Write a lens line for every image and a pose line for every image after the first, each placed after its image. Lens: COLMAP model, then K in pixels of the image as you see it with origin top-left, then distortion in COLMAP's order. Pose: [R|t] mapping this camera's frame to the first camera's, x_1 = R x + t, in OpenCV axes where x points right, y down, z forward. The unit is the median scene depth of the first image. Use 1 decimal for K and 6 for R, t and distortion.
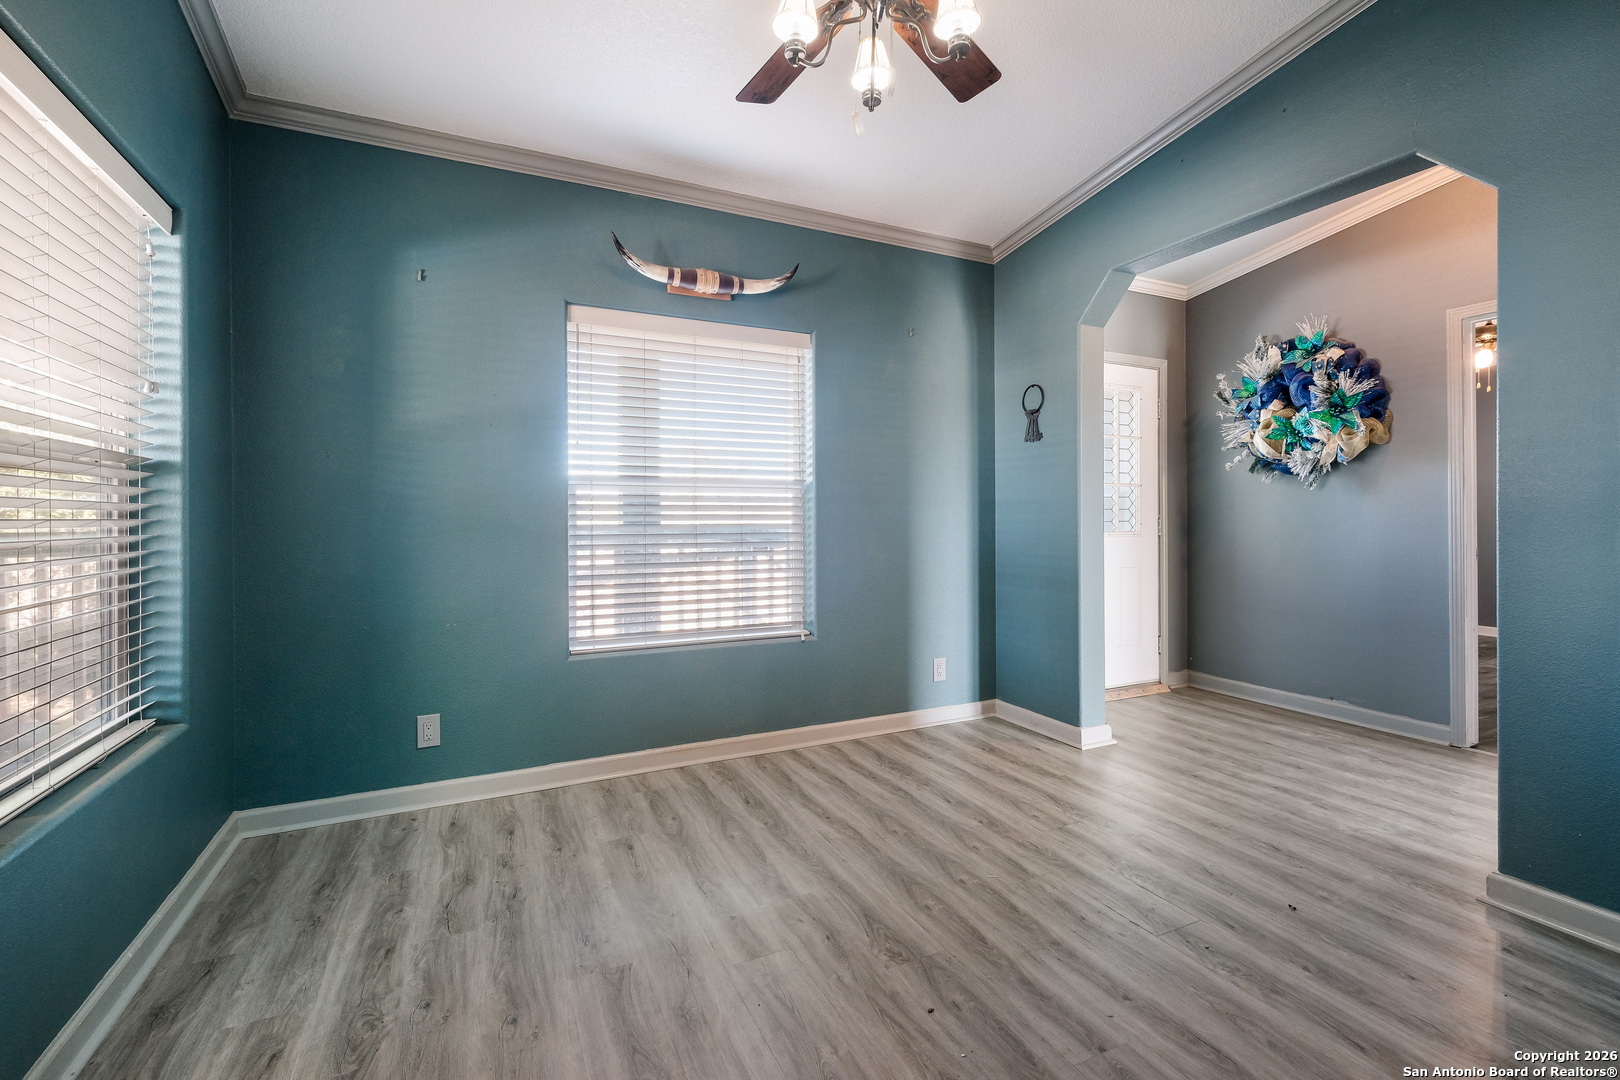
lens RADIAL K [[711.3, 0, 807.6], [0, 711.3, 536.4], [0, 0, 1]] dist [0.001065, -0.000335]
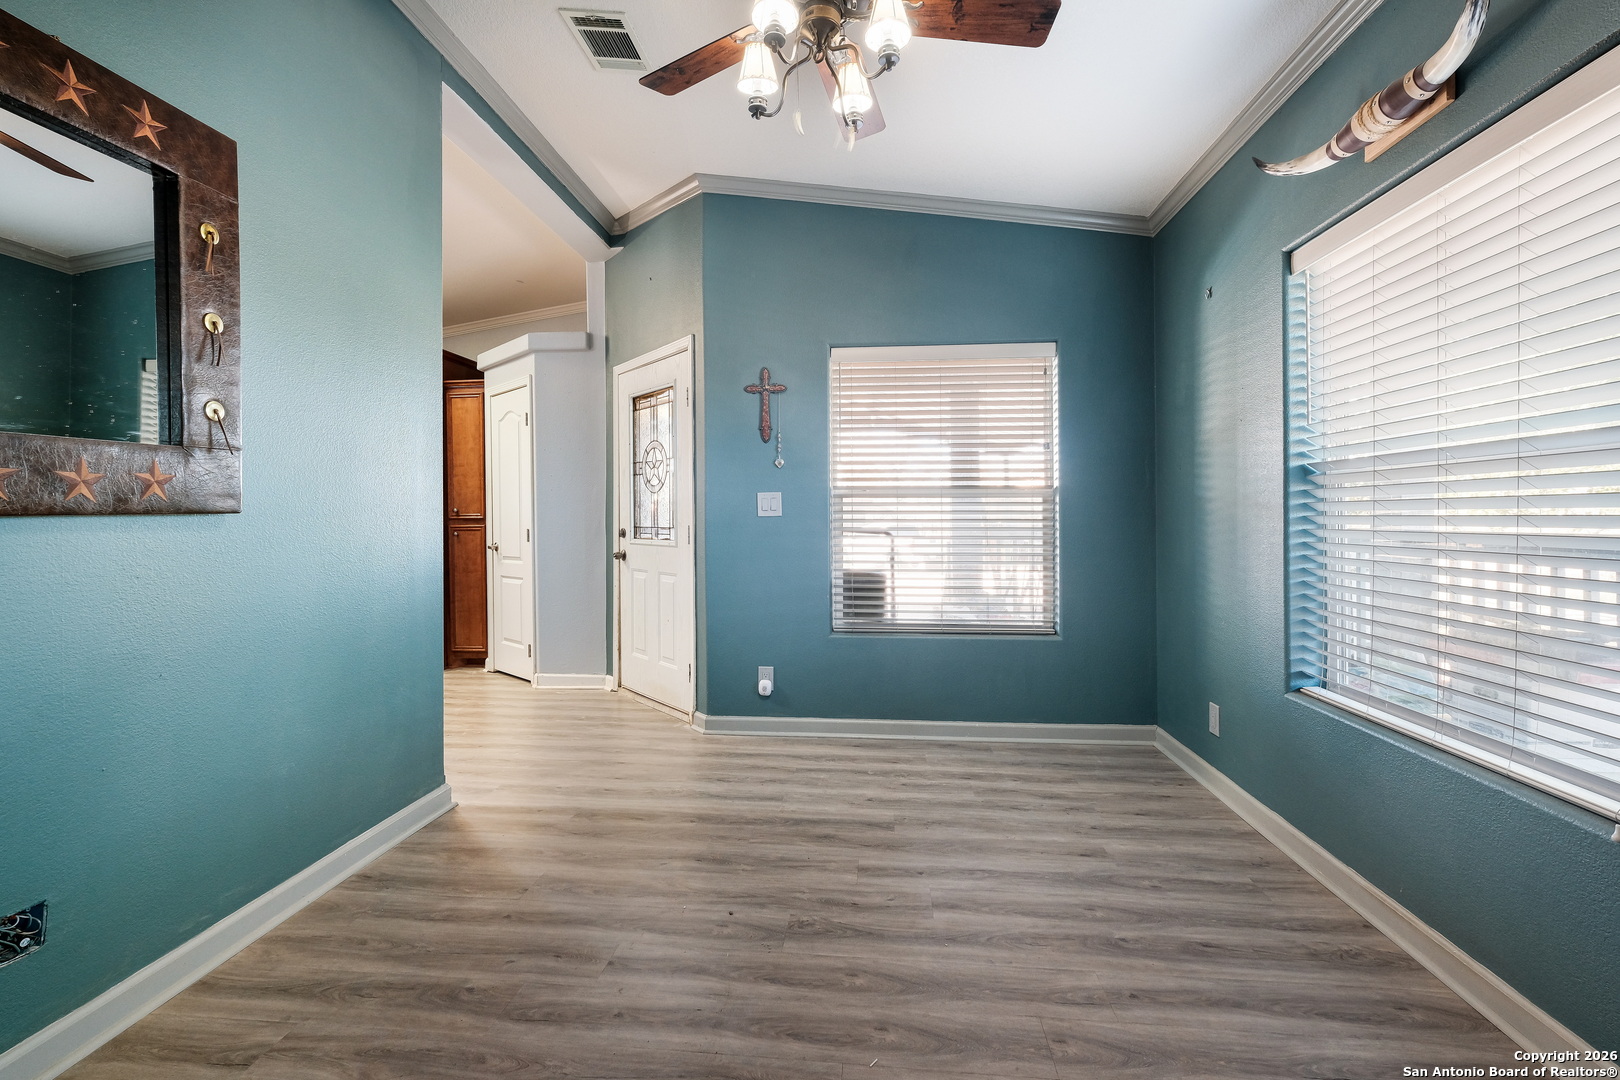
lens RADIAL K [[711.3, 0, 808.1], [0, 711.3, 525.4], [0, 0, 1]] dist [0.001065, -0.000335]
pose [[-0.522620, 0.012806, -0.852470, 0.966068], [-0.020493, 0.999410, 0.027577, -0.044033], [0.852320, 0.031882, -0.522049, 1.454662]]
